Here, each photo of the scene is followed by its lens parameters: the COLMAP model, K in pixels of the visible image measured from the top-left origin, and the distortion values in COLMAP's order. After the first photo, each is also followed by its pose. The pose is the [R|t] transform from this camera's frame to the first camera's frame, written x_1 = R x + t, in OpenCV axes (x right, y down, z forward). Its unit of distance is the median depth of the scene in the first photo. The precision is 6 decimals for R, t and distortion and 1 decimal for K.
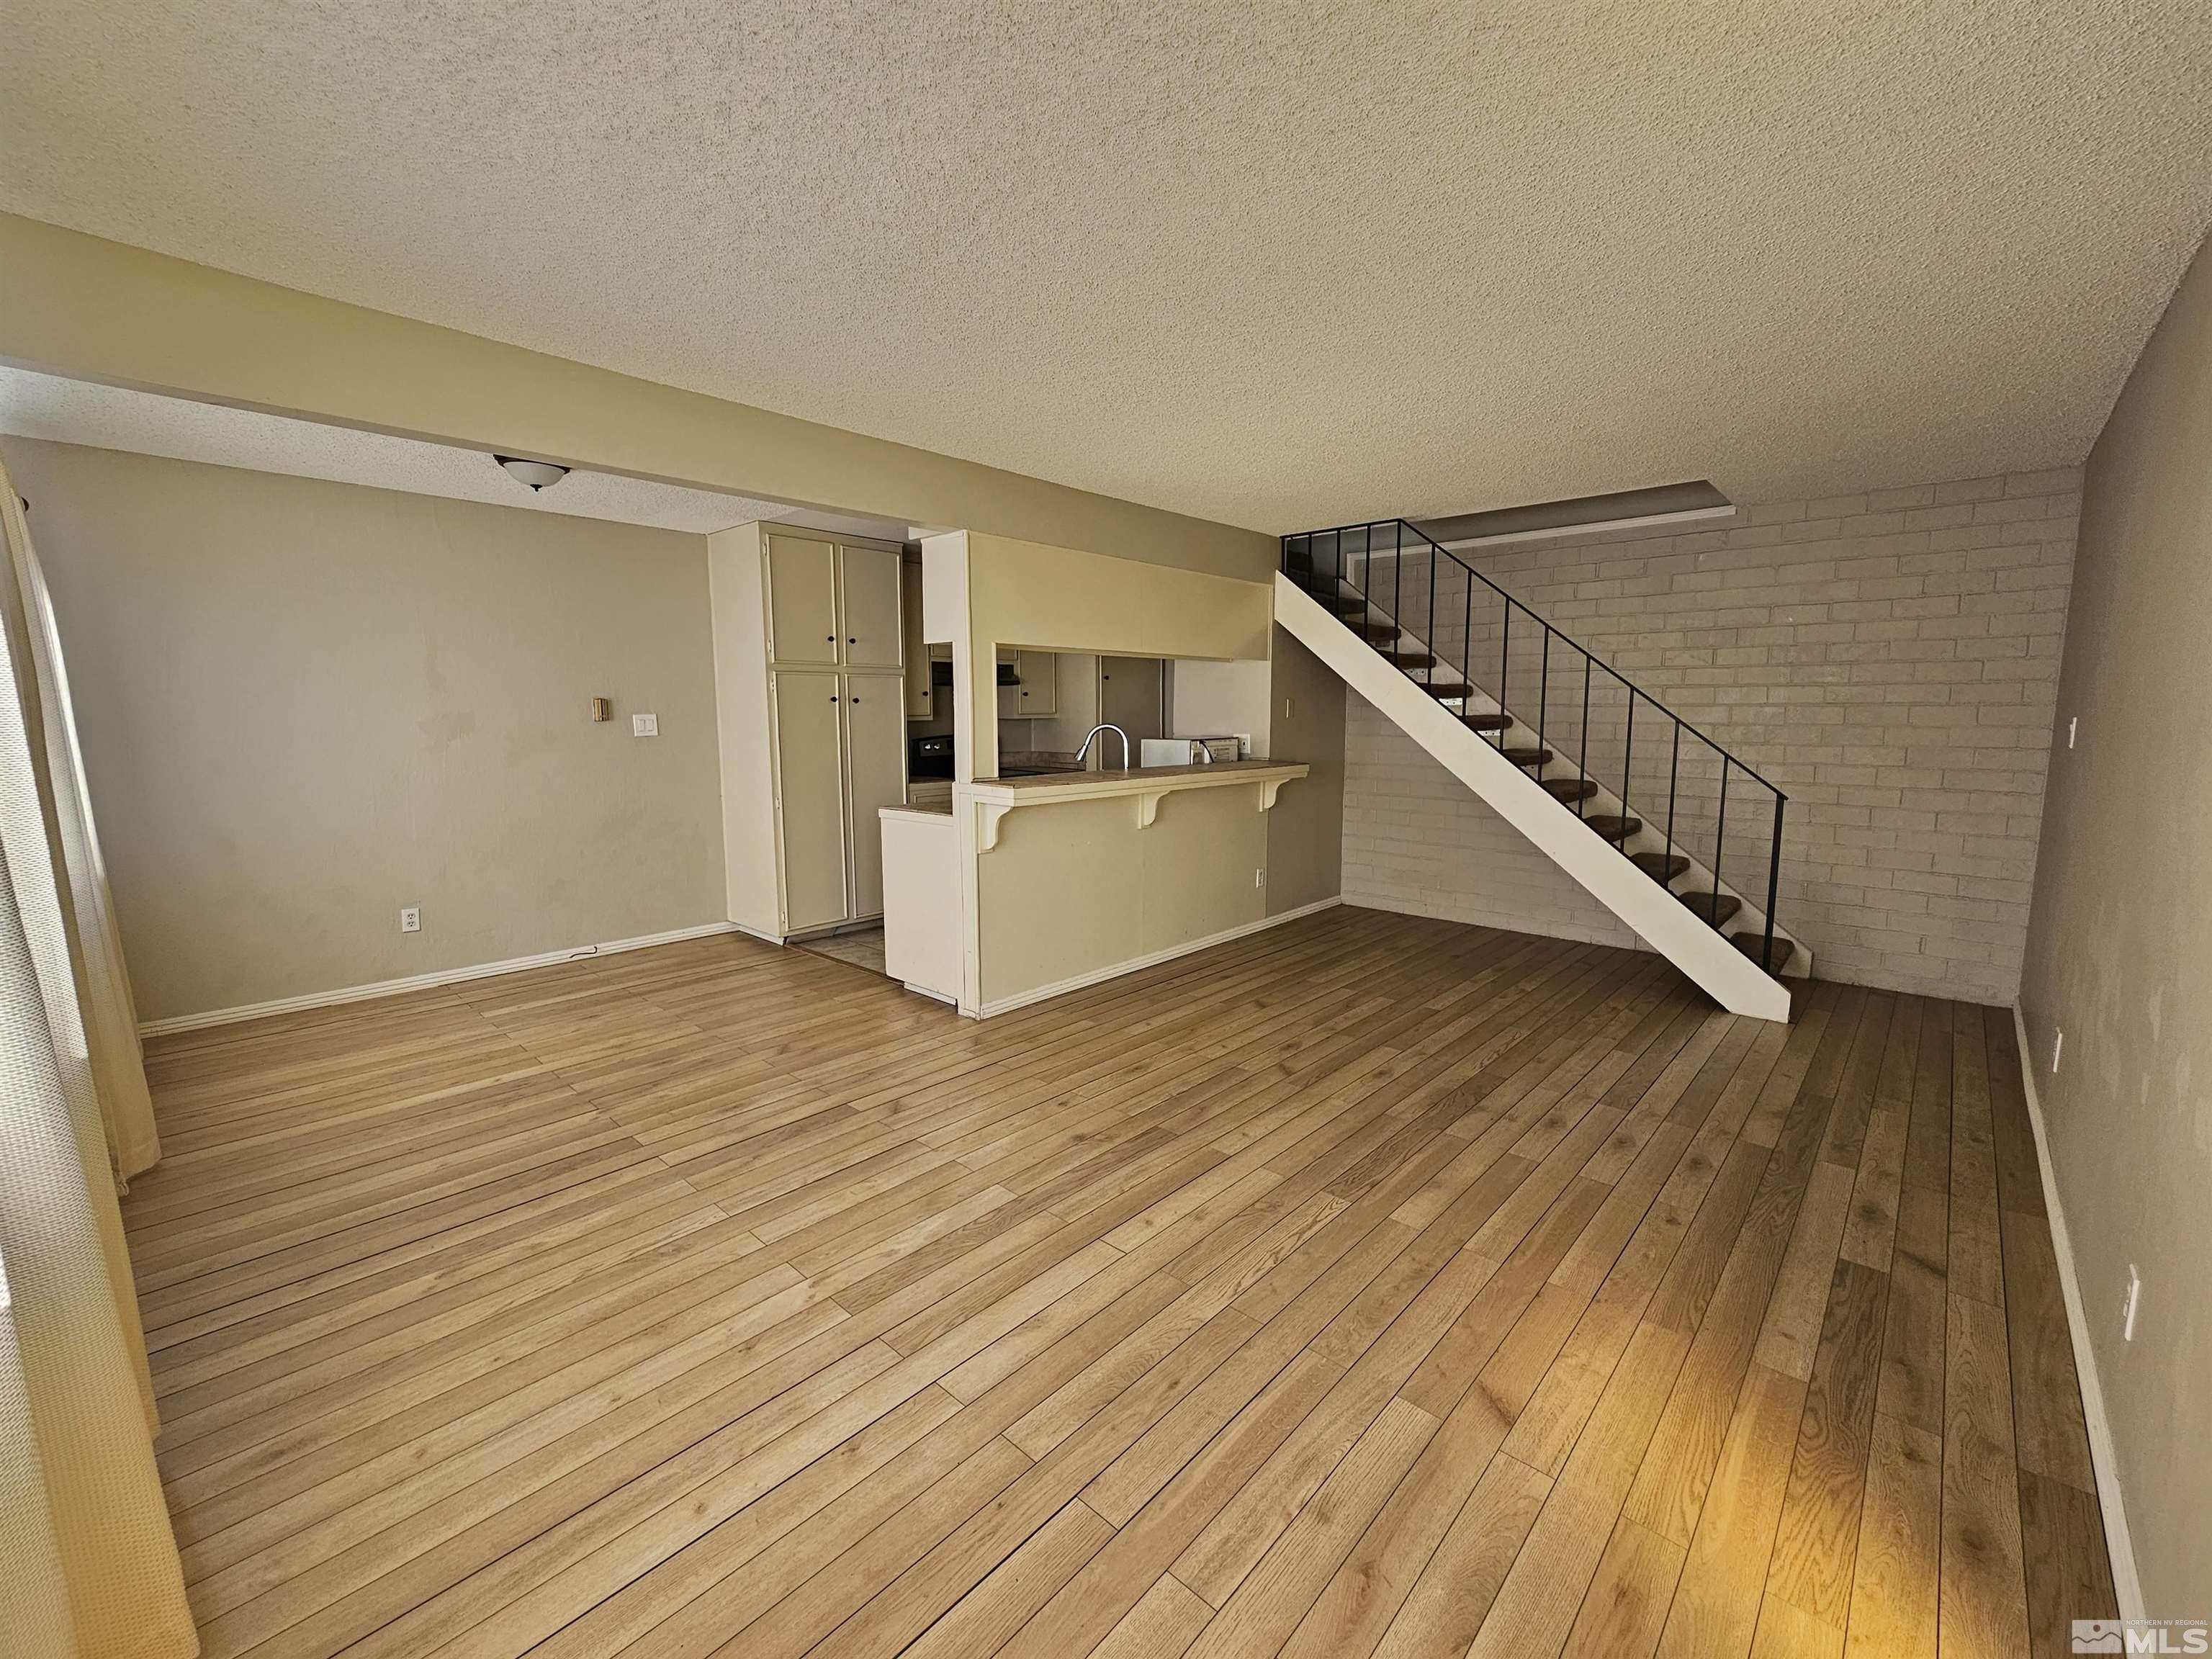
lens RADIAL K [[919.4, 0, 1084.2], [0, 919.4, 830.5], [0, 0, 1]] dist [0.002690, 0.000307]
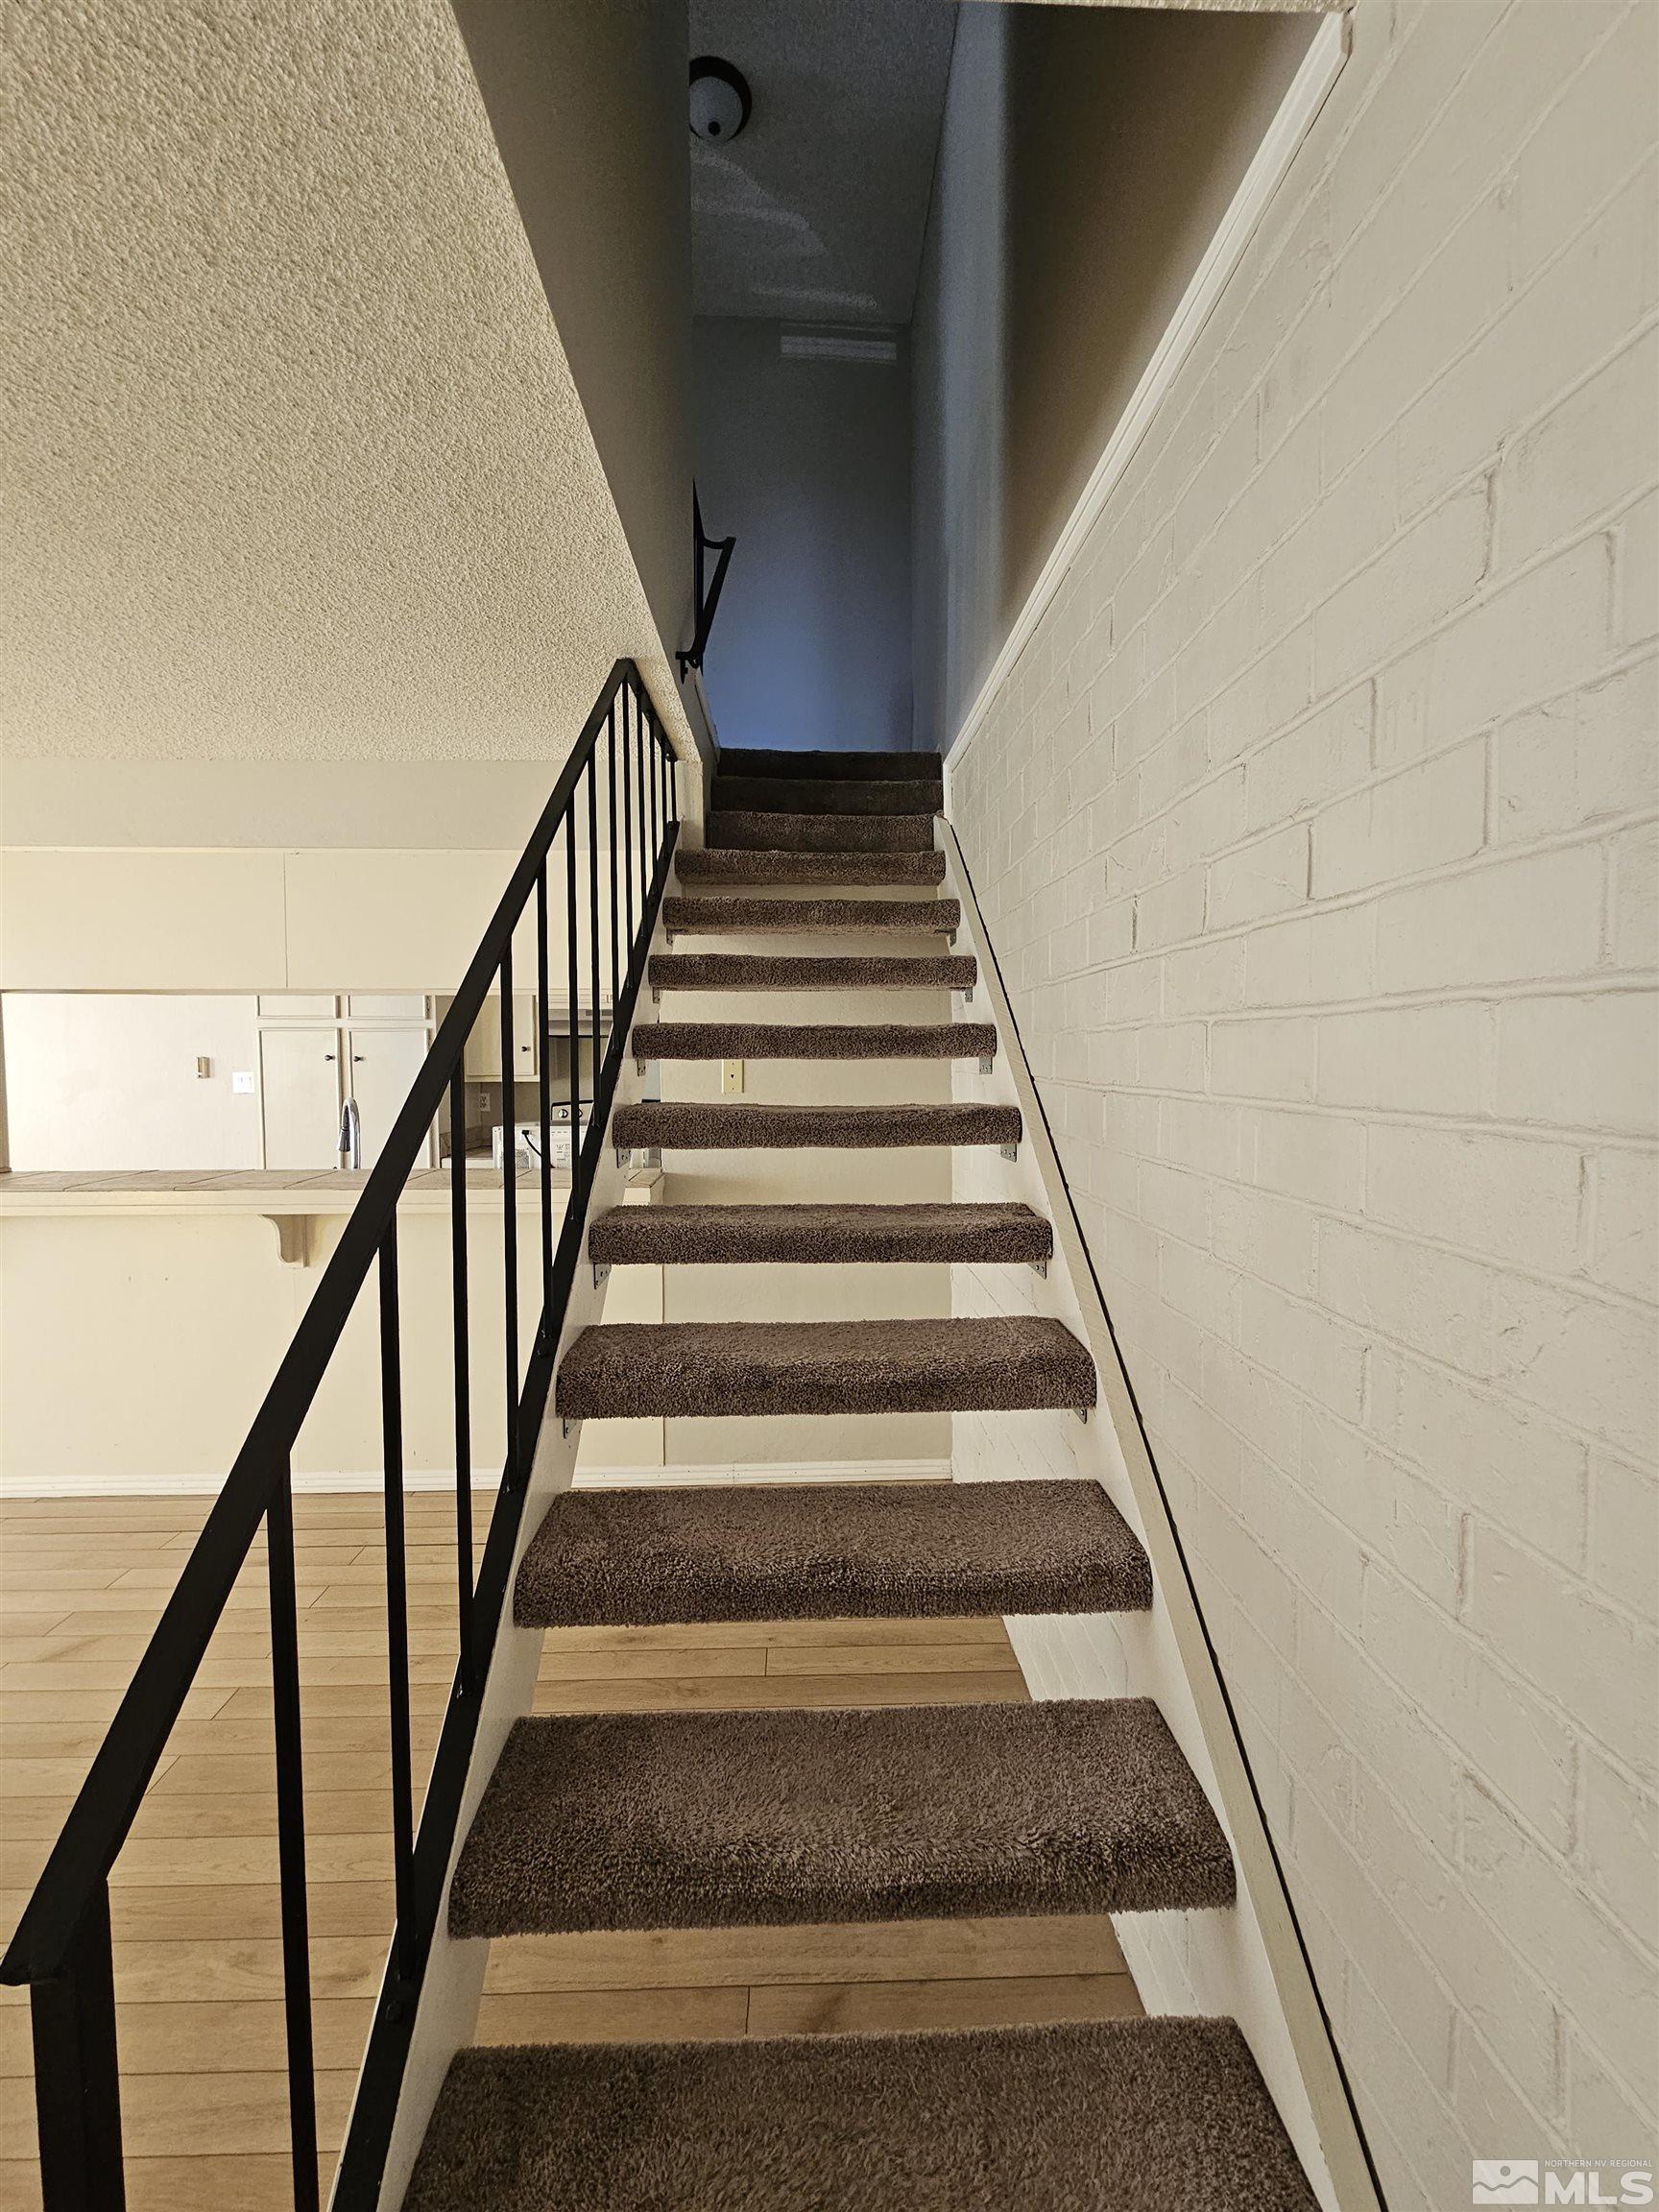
lens RADIAL K [[919.4, 0, 829.7], [0, 919.4, 1096.8], [0, 0, 1]] dist [0.002690, 0.000307]
pose [[0.710517, 0.030606, -0.703014, 1.029864], [-0.094713, 0.994122, -0.052445, -0.160190], [0.697276, 0.103848, 0.709240, 1.088248]]
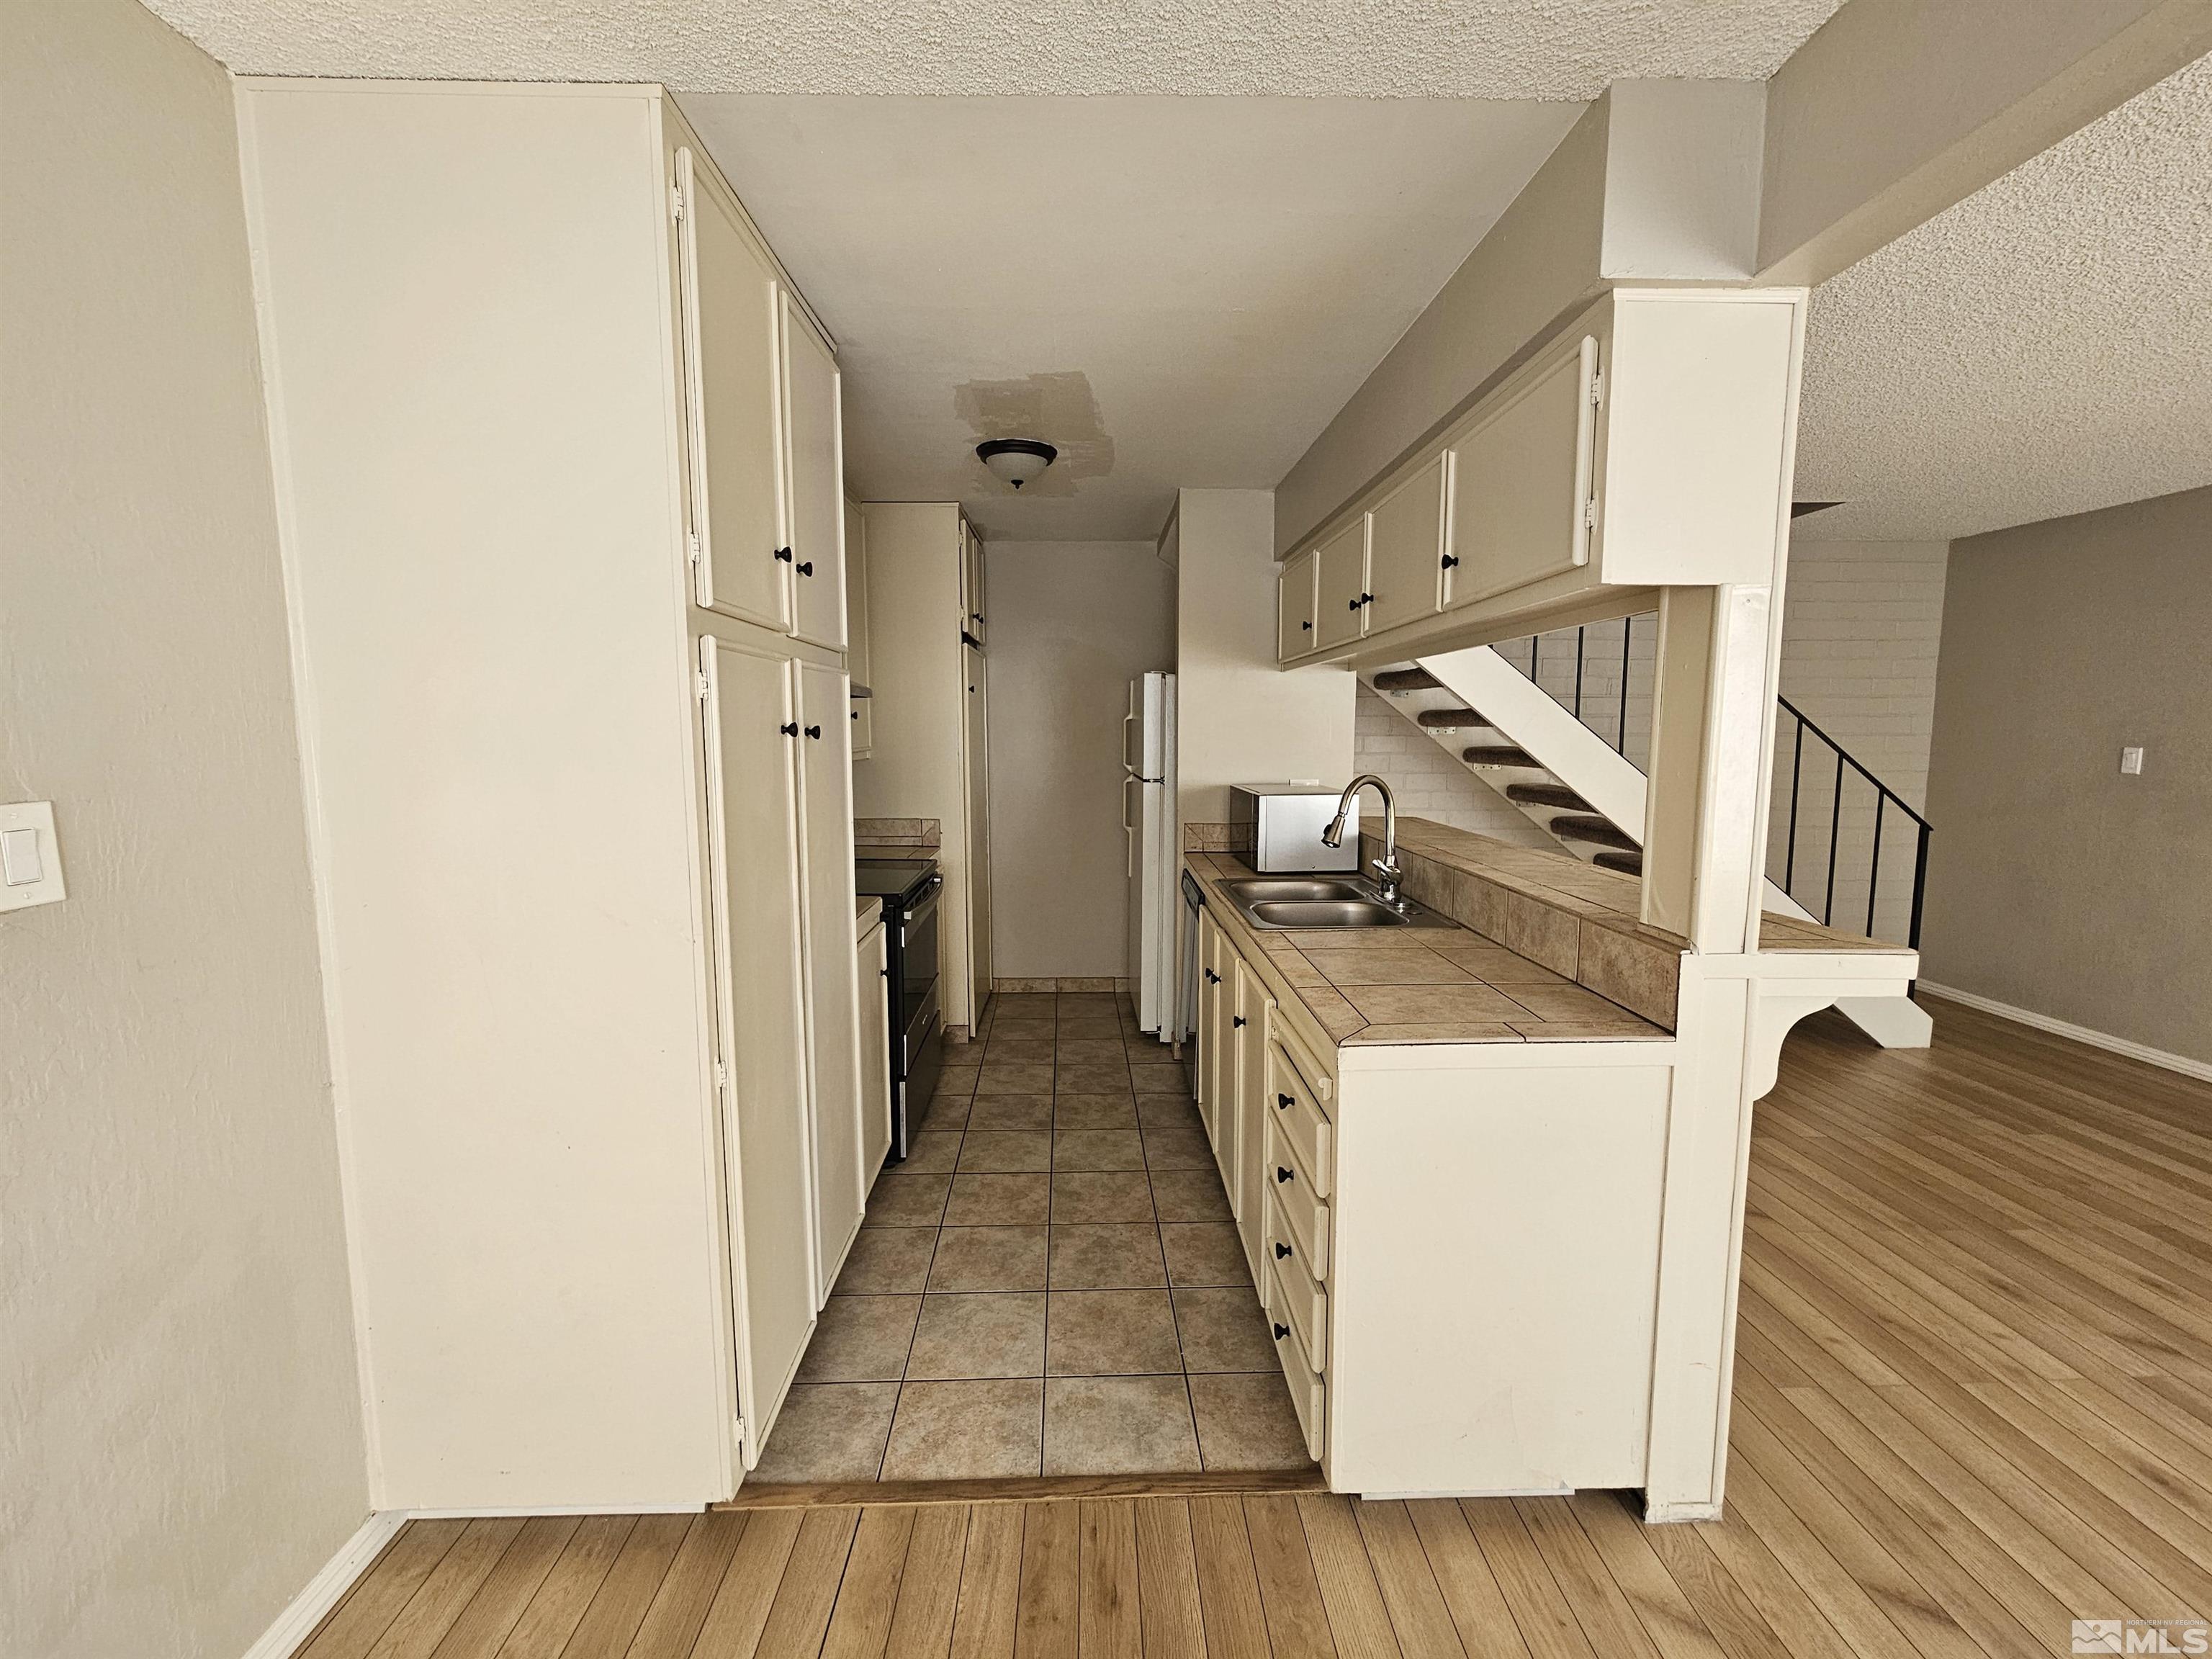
lens RADIAL K [[919.4, 0, 1108.0], [0, 919.4, 832.9], [0, 0, 1]] dist [0.002690, 0.000307]
pose [[0.706770, -0.079937, 0.702913, -0.661813], [0.094677, 0.995345, 0.017997, -0.150728], [-0.701080, 0.053830, 0.711048, 1.024506]]
